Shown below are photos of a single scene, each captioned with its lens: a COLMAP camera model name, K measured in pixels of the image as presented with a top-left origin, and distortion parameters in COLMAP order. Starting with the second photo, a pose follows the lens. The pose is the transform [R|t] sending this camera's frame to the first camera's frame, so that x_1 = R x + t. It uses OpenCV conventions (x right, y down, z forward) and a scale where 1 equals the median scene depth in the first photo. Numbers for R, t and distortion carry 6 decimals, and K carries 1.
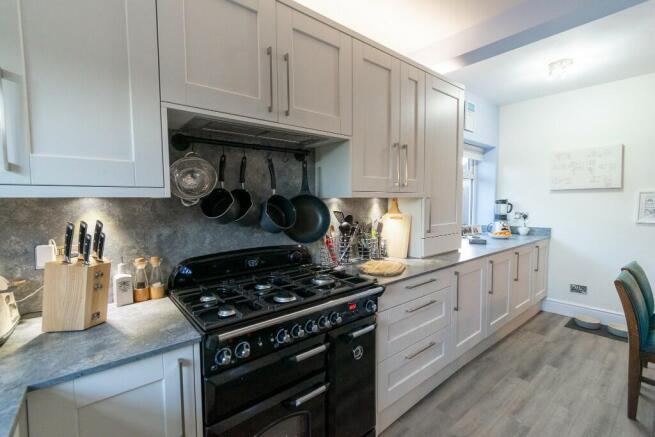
lens RADIAL K [[292.0, 0, 329.3], [0, 292.0, 216.7], [0, 0, 1]] dist [0.008356, -0.001491]
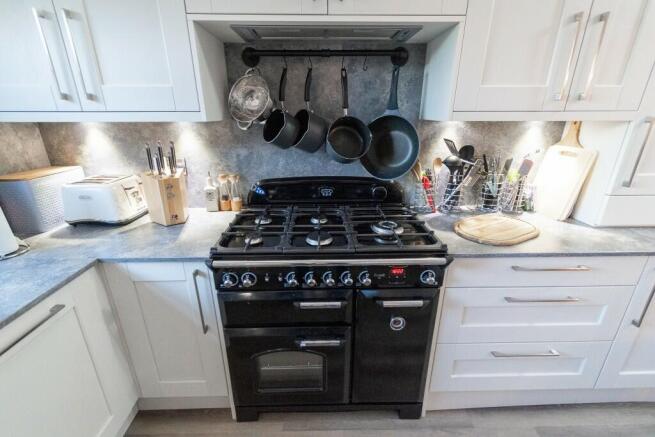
lens RADIAL K [[292.0, 0, 328.4], [0, 292.0, 217.4], [0, 0, 1]] dist [0.008356, -0.001491]
pose [[0.787996, 0.216441, -0.576382, 0.334888], [-0.039984, 0.952184, 0.302897, -0.054738], [0.614381, -0.215635, 0.758971, 0.307482]]
